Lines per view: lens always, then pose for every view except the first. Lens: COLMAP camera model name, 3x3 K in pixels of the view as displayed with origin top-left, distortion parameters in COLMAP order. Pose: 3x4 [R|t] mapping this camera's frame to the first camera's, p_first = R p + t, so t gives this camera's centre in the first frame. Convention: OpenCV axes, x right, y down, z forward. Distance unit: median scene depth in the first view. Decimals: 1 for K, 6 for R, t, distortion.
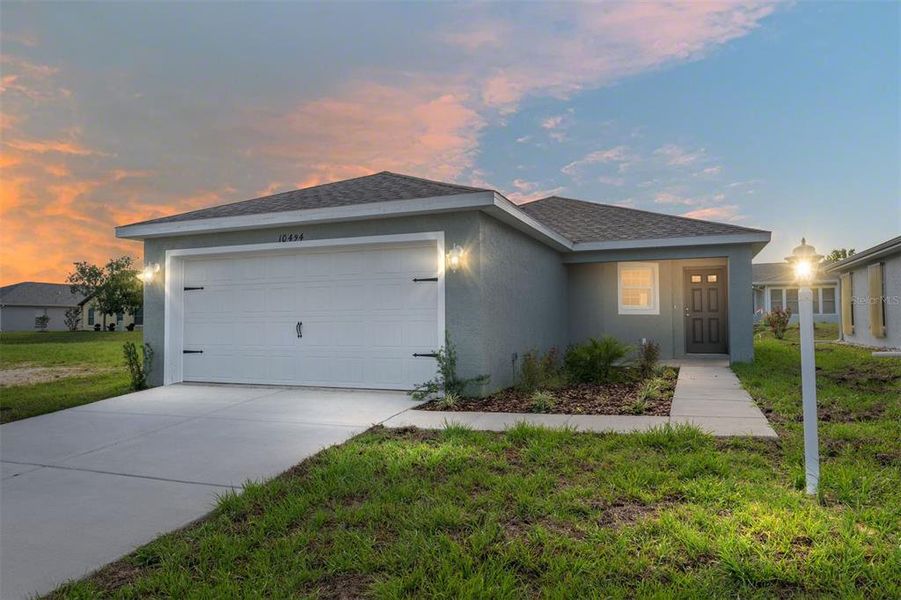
lens RADIAL K [[602.8, 0, 449.3], [0, 602.8, 299.0], [0, 0, 1]] dist [0.001095, 0.001377]
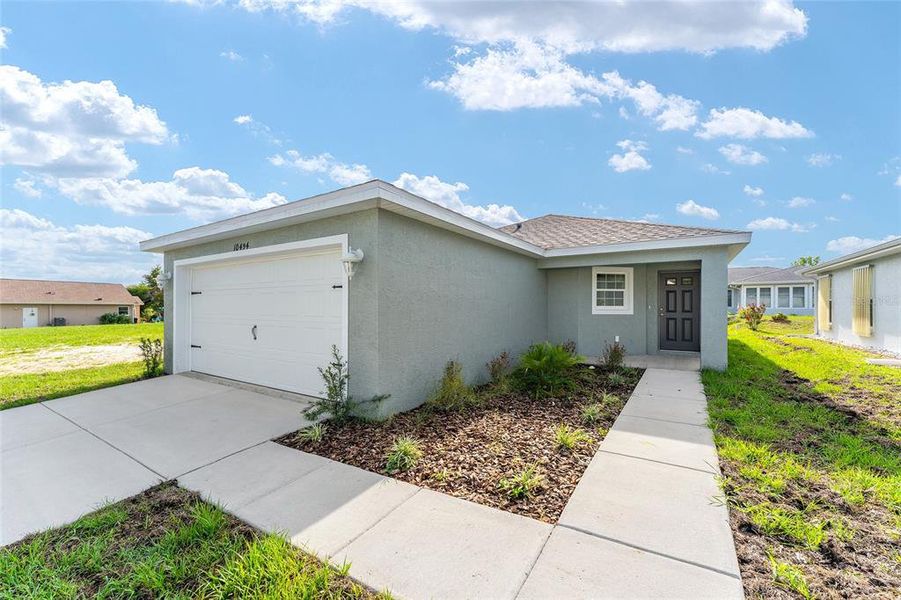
lens RADIAL K [[367.4, 0, 452.6], [0, 367.4, 307.5], [0, 0, 1]] dist [-0.000036, -0.000064]
pose [[0.983319, 0.008728, -0.181681, 0.144476], [-0.001295, 0.999159, 0.040993, -0.013816], [0.181886, -0.040074, 0.982503, 0.278421]]
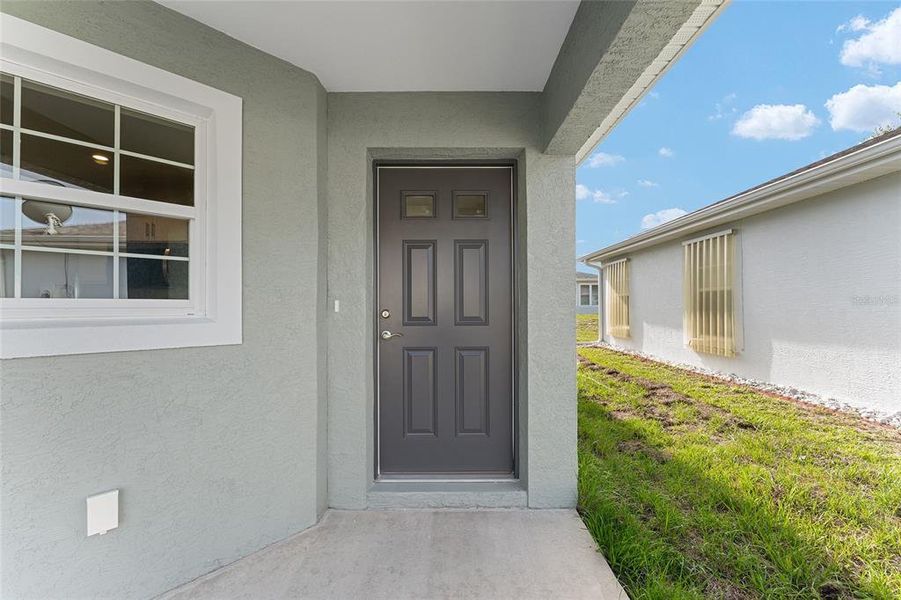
lens RADIAL K [[361.0, 0, 450.7], [0, 361.0, 304.9], [0, 0, 1]] dist [-0.000763, 0.000007]
pose [[0.928268, 0.006246, 0.371859, 0.364555], [-0.018595, 0.999388, 0.029632, 0.007347], [-0.371447, -0.034421, 0.927816, 0.845639]]
